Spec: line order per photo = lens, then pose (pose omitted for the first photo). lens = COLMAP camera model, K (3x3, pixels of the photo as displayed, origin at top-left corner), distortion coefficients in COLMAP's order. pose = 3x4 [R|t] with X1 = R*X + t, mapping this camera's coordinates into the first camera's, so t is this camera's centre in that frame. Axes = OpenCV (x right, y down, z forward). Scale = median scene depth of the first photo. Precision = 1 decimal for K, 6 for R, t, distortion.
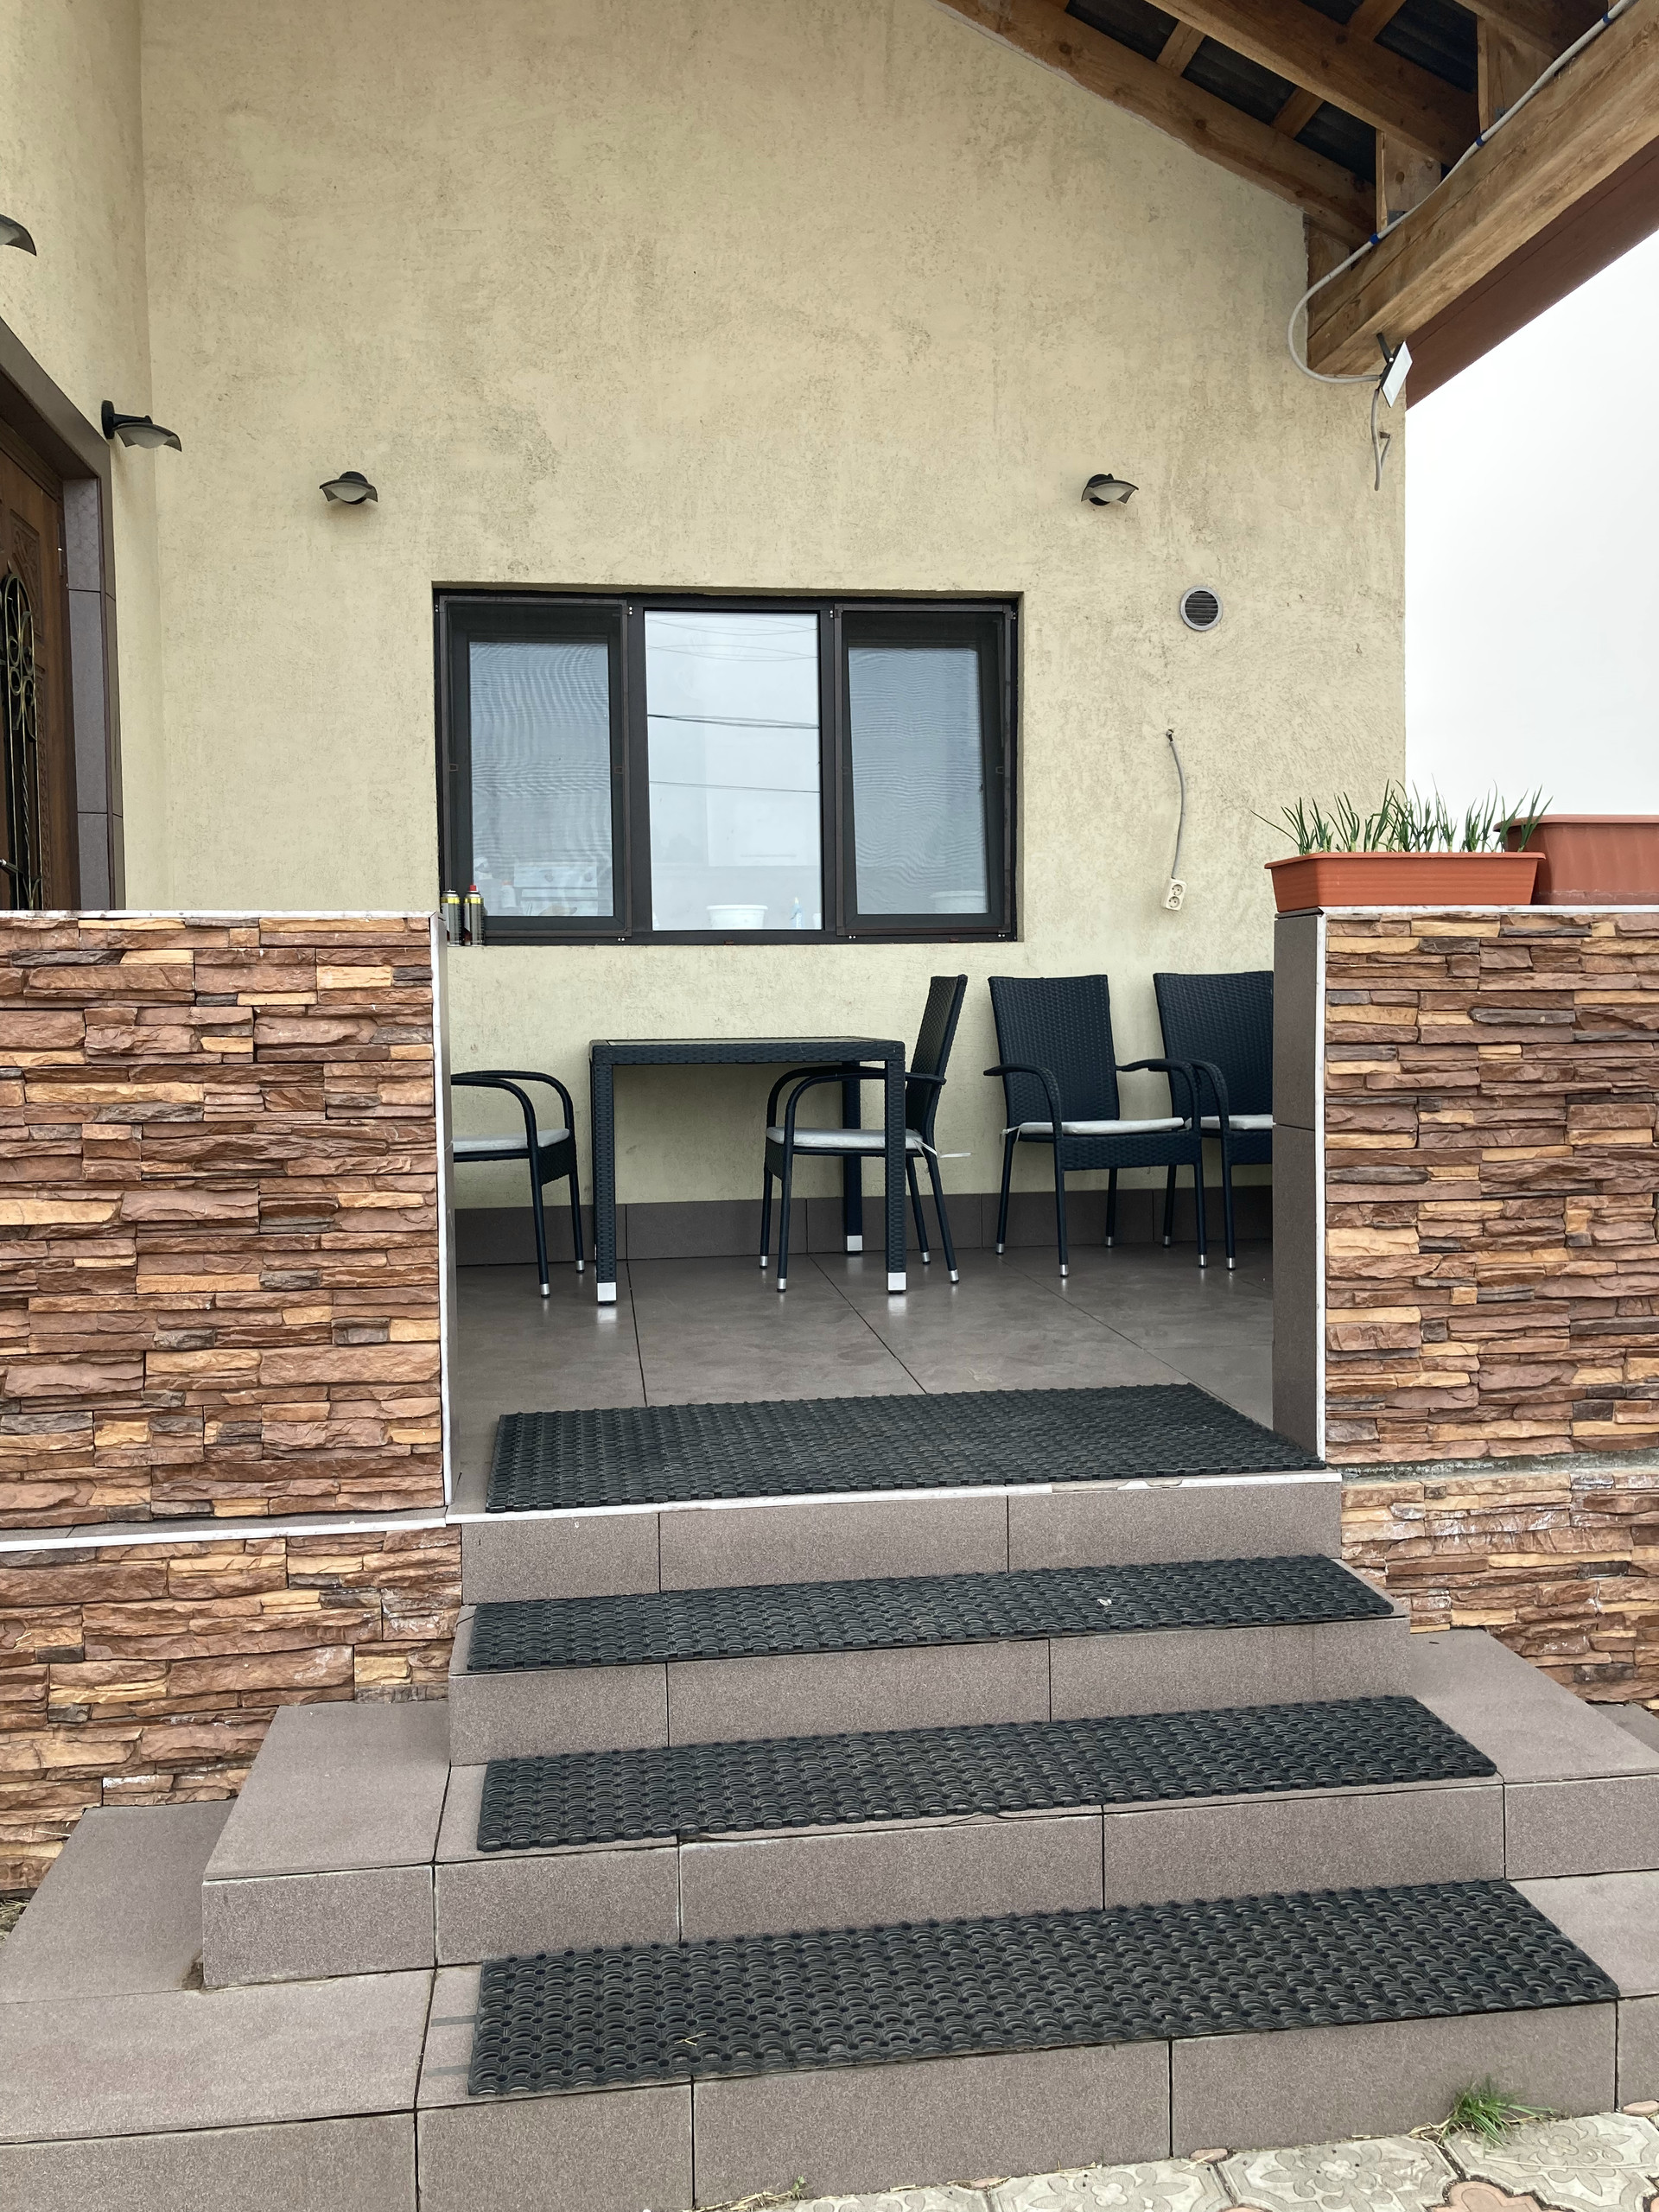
lens RADIAL K [[1756.6, 0, 829.5], [0, 1756.6, 1106.0], [0, 0, 1]] dist [0.016128, -0.004487]
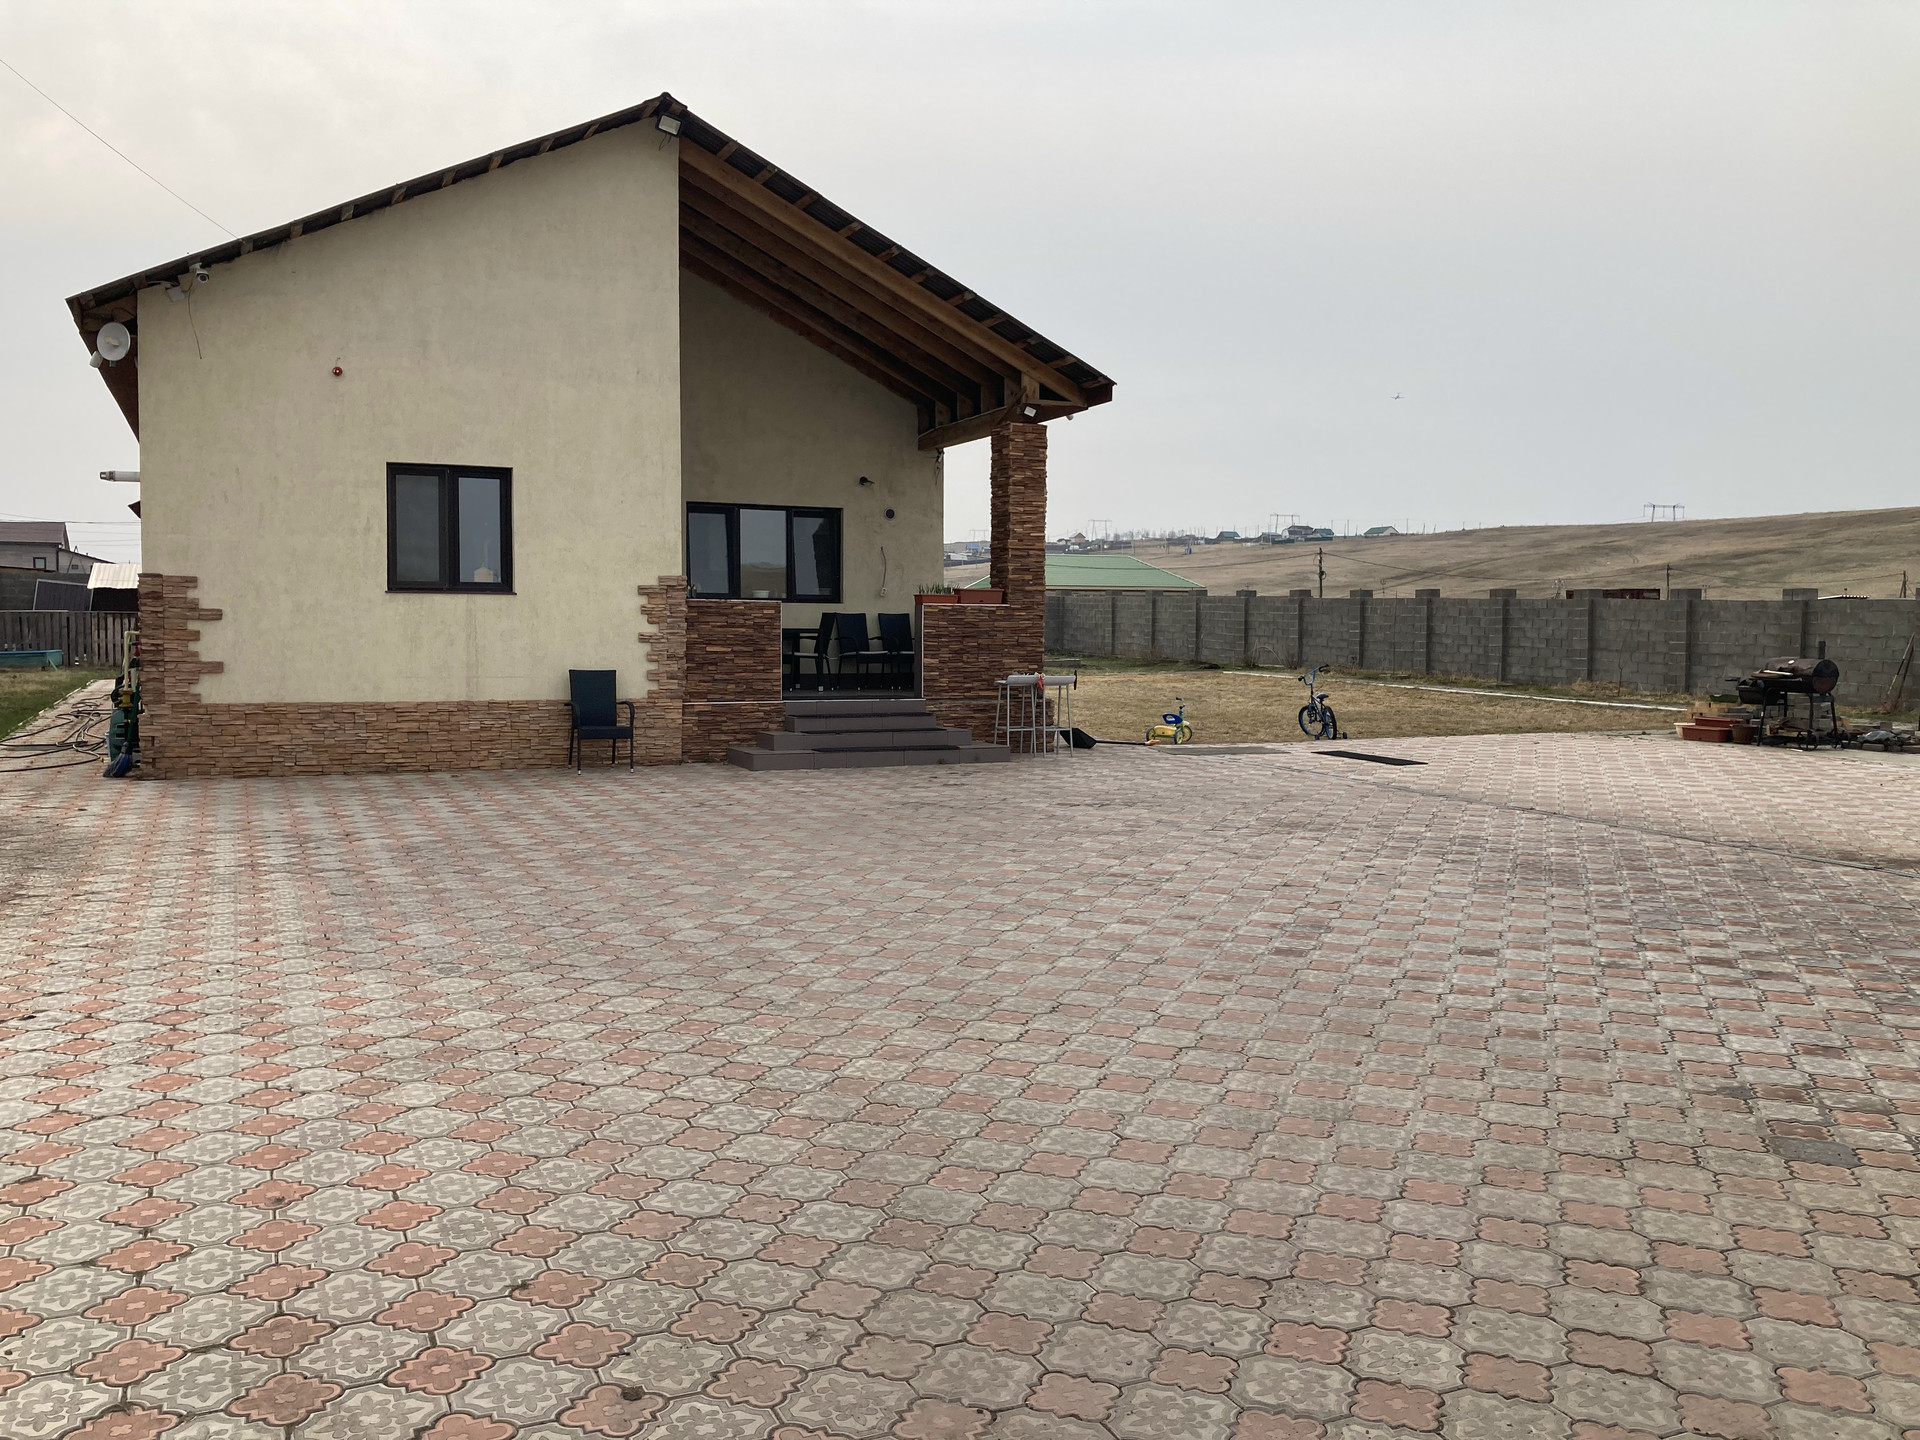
lens RADIAL K [[1569.8, 0, 979.9], [0, 1569.8, 718.2], [0, 0, 1]] dist [0.060271, -0.139267]
pose [[0.950446, 0.000344, 0.310890, -1.161756], [0.001105, 0.999989, -0.004486, 0.293491], [-0.310888, 0.004607, 0.950435, -4.007526]]
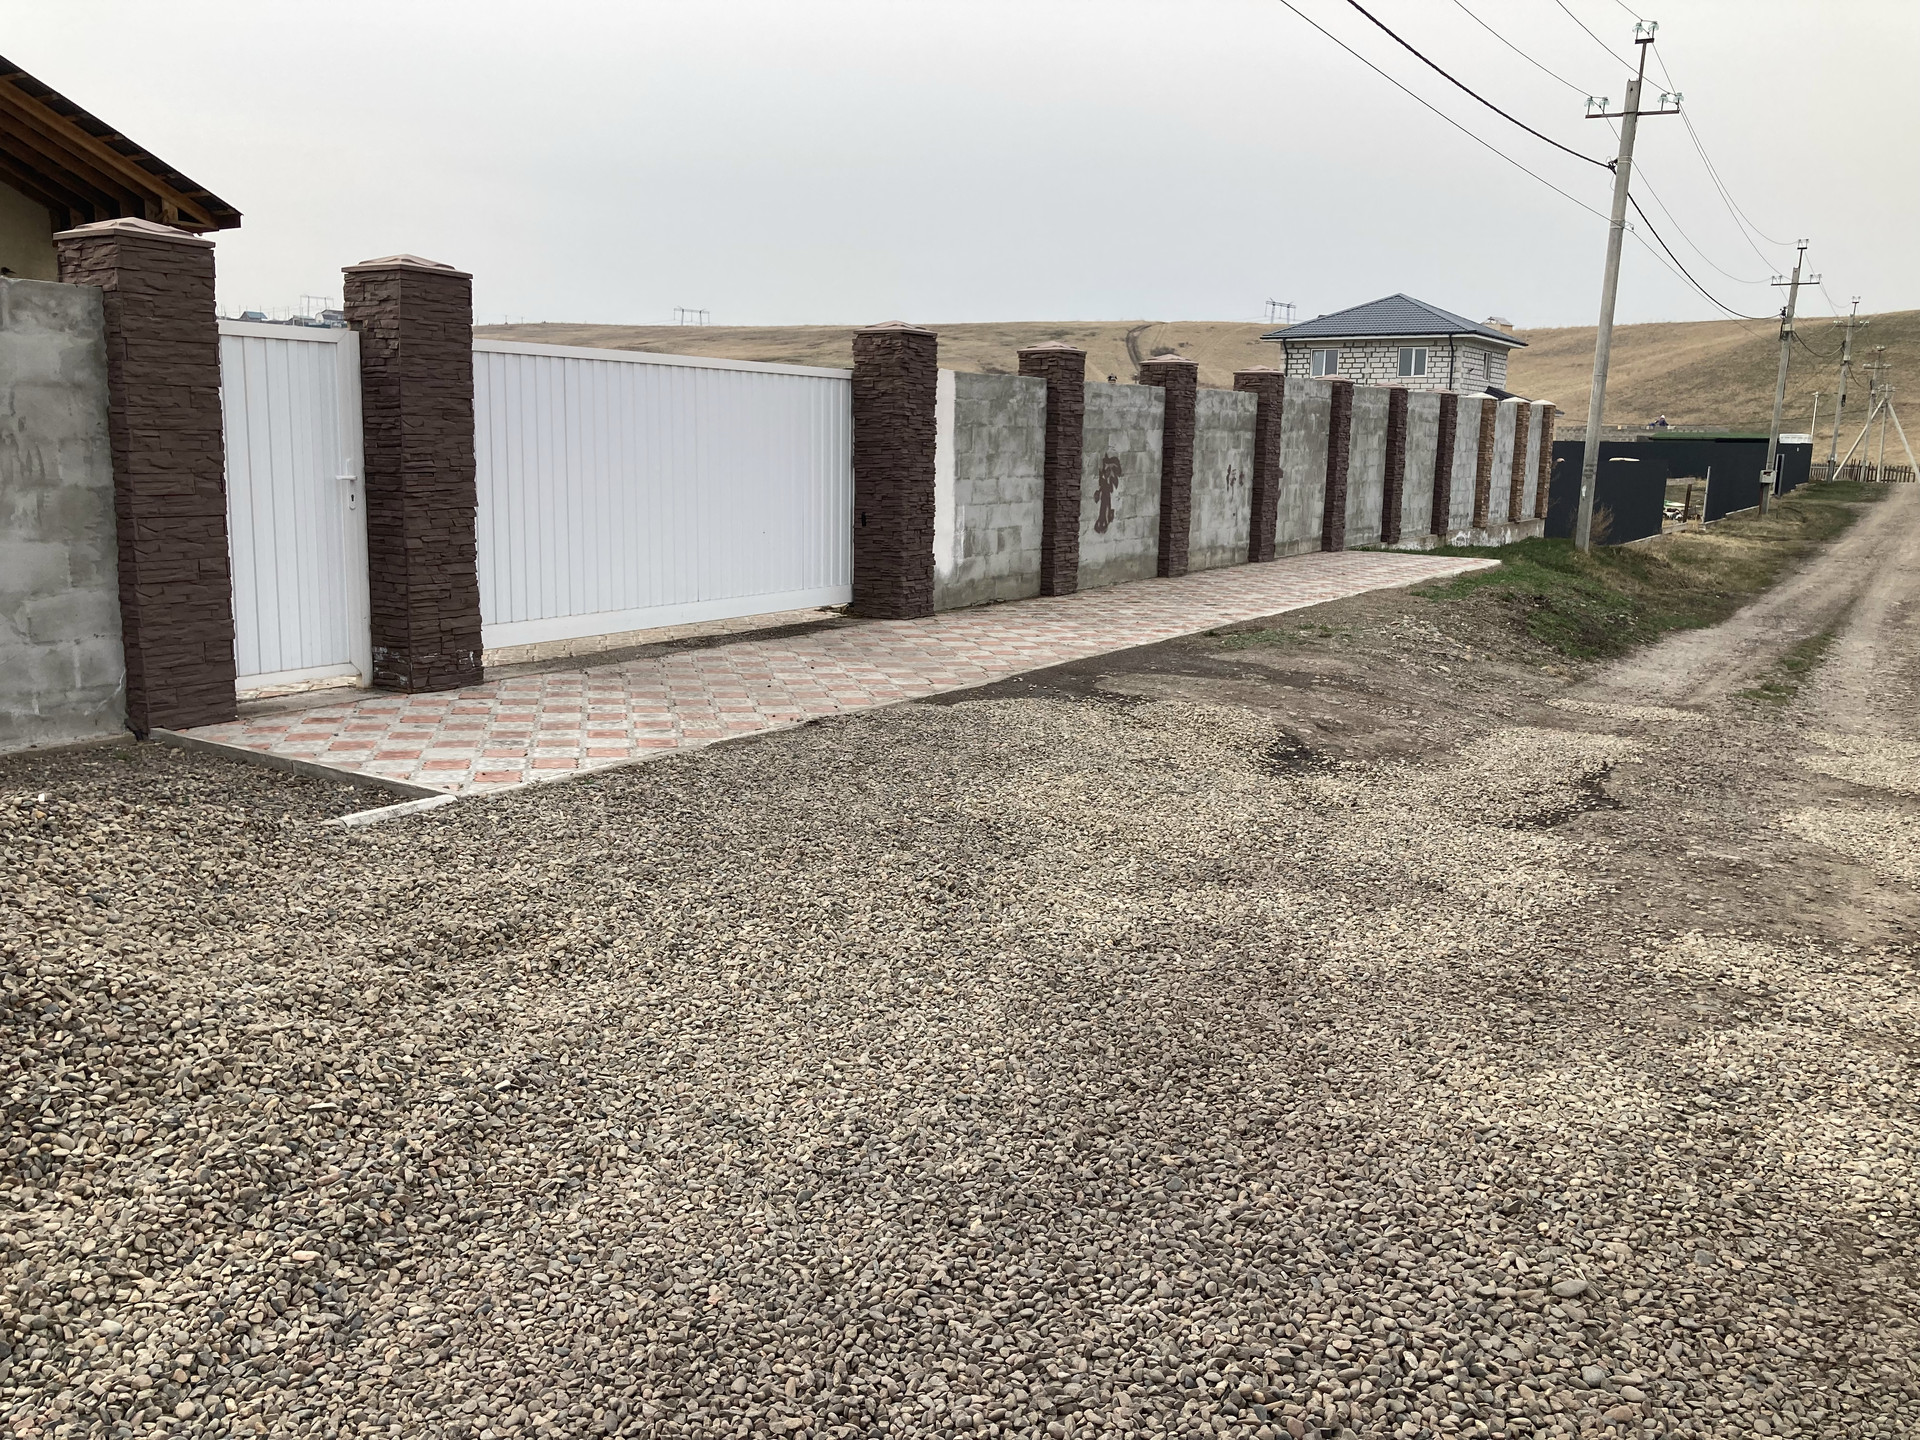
lens RADIAL K [[1550.0, 0, 960.0], [0, 1550.0, 720.0], [0, 0, 1]] dist [0.073300, -0.051583]
pose [[0.631999, -0.115220, 0.766356, -2.792067], [0.020551, 0.991030, 0.132051, 0.545274], [-0.774697, -0.067707, 0.628698, -6.331722]]
